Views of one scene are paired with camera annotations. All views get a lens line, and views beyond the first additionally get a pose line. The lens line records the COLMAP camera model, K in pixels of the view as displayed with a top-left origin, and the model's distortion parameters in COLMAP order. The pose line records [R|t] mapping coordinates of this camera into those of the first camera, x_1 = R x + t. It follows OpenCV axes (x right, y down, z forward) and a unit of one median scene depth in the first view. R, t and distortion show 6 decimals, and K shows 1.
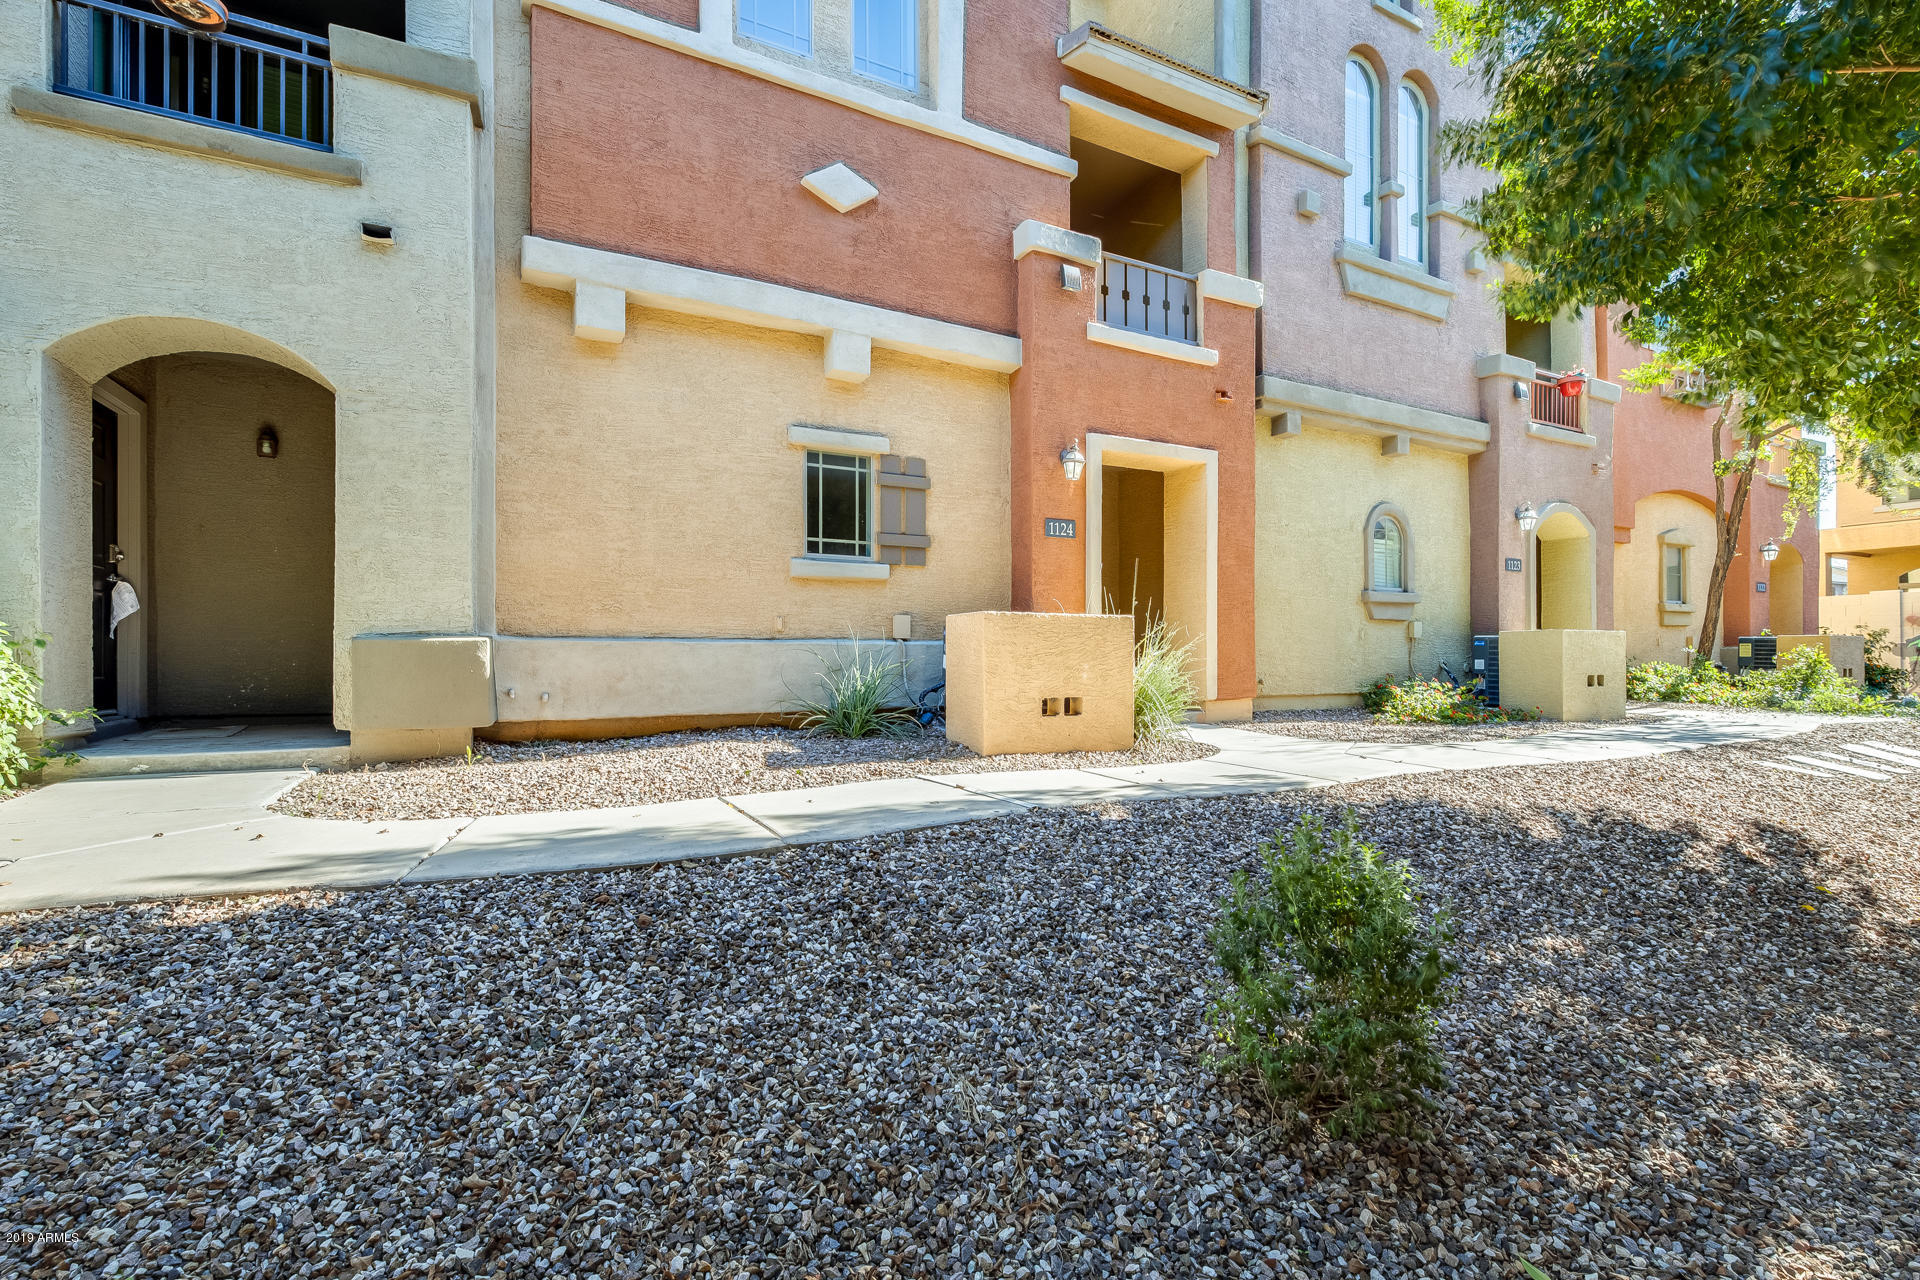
lens RADIAL K [[852.0, 0, 970.1], [0, 852.0, 648.3], [0, 0, 1]] dist [0.002335, -0.000252]
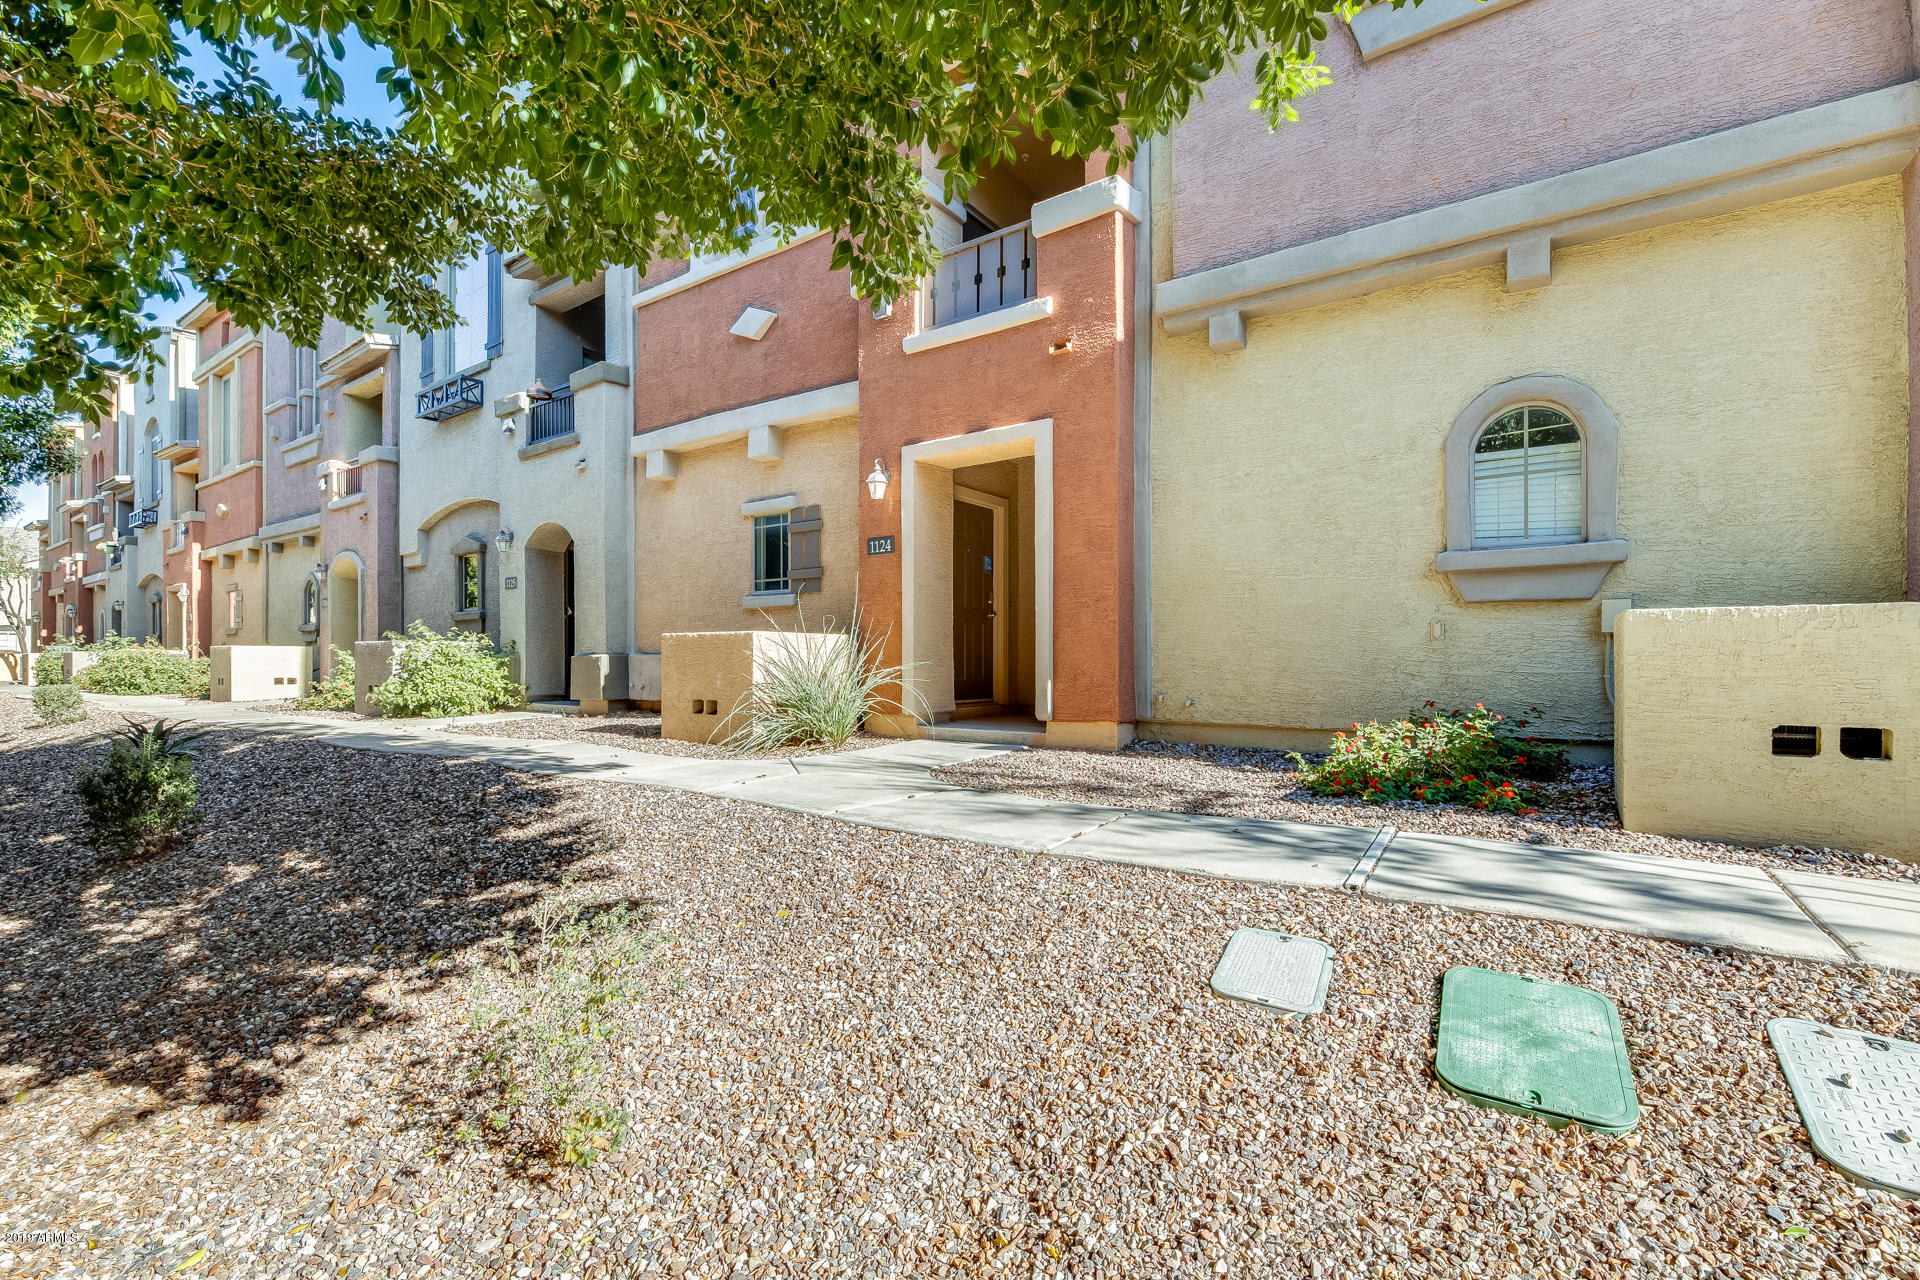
lens RADIAL K [[860.0, 0, 952.2], [0, 860.0, 658.2], [0, 0, 1]] dist [-0.000078, -0.000055]
pose [[0.435184, -0.000674, -0.900342, 1.187910], [0.008074, 0.999962, 0.003154, -0.003589], [0.900306, -0.008642, 0.435173, 0.657022]]
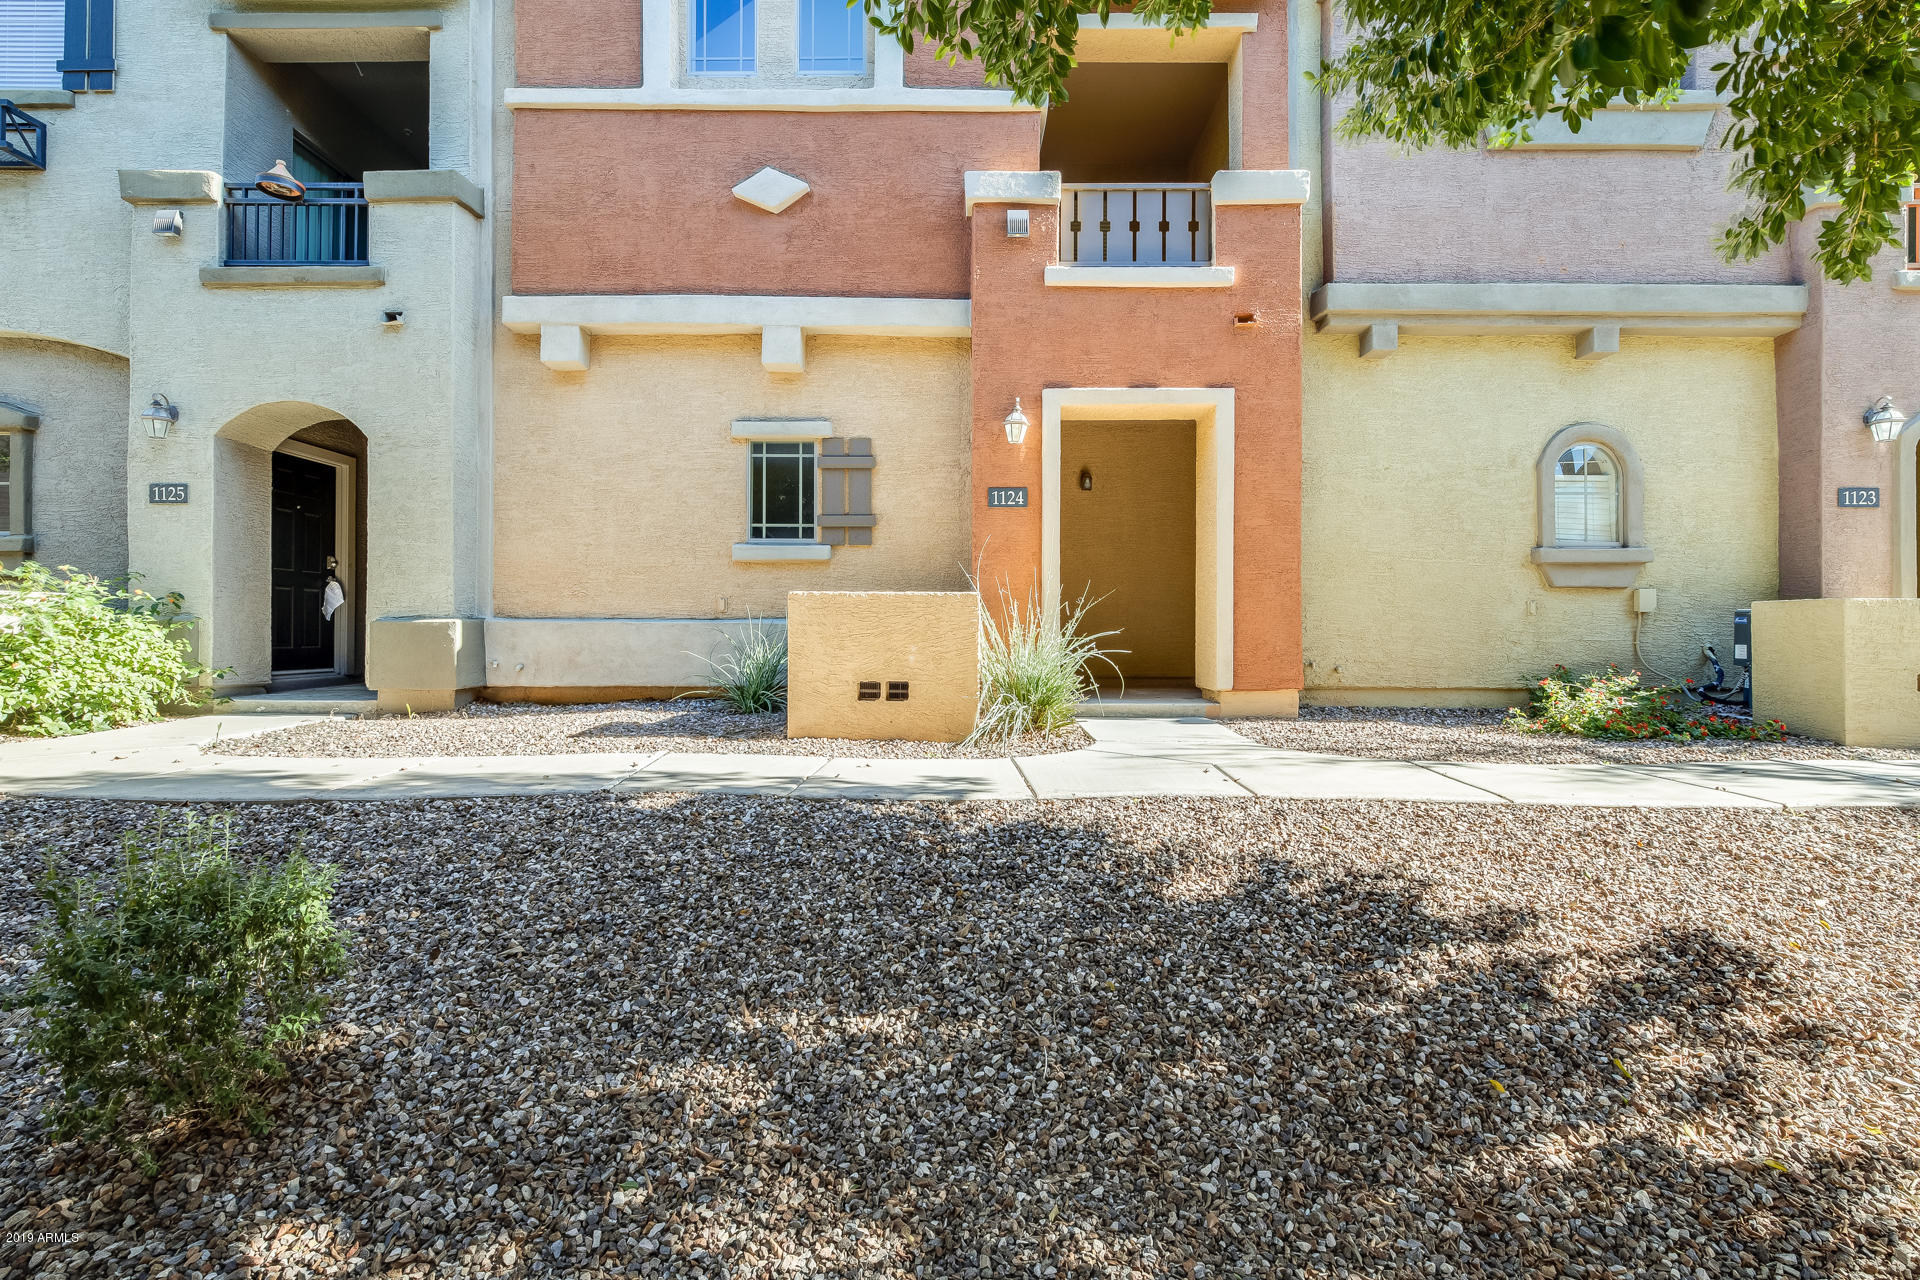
lens RADIAL K [[843.4, 0, 948.6], [0, 843.4, 620.2], [0, 0, 1]] dist [0.001563, 0.000610]
pose [[0.882352, -0.002020, -0.470586, 0.512046], [0.000435, 0.999994, -0.003477, -0.005109], [0.470590, 0.002863, 0.882347, 0.177833]]
